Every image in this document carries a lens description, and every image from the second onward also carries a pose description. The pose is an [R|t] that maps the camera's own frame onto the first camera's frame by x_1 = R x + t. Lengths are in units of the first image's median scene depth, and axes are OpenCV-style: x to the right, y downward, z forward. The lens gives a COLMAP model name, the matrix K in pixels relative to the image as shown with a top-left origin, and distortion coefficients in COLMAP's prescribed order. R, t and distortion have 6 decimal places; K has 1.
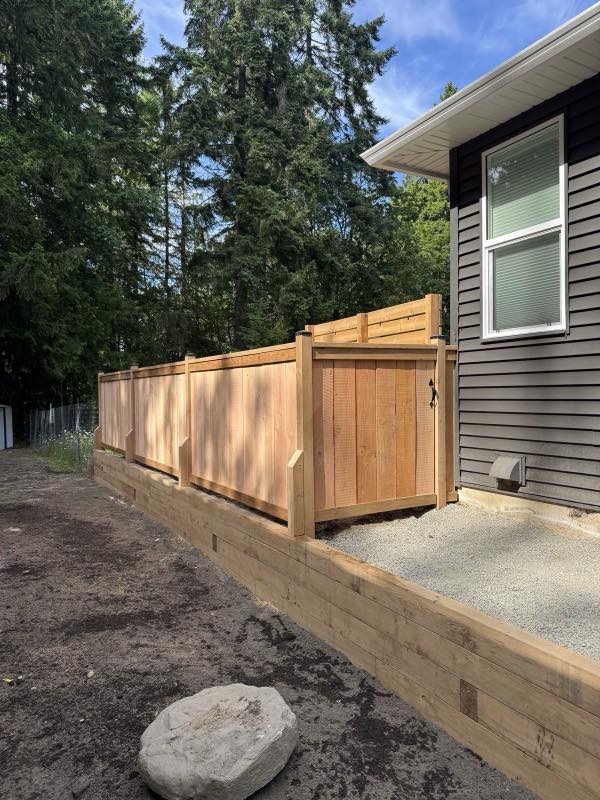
lens RADIAL K [[569.3, 0, 300.6], [0, 569.3, 398.6], [0, 0, 1]] dist [0.004276, -0.013287]
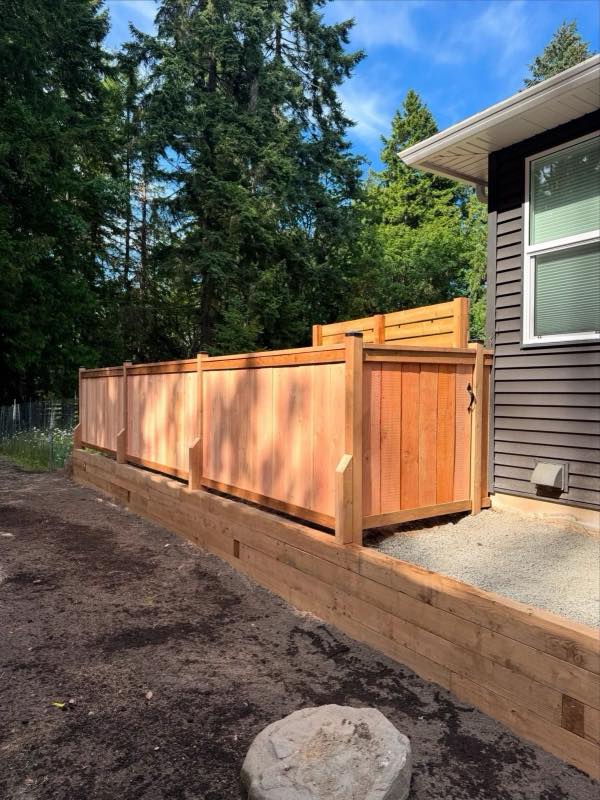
lens RADIAL K [[569.5, 0, 300.5], [0, 569.5, 398.9], [0, 0, 1]] dist [-0.003210, -0.003916]
pose [[0.996210, 0.018261, 0.085037, -0.139495], [-0.018382, 0.999831, 0.000640, -0.002980], [-0.085011, -0.002201, 0.996378, 0.036990]]
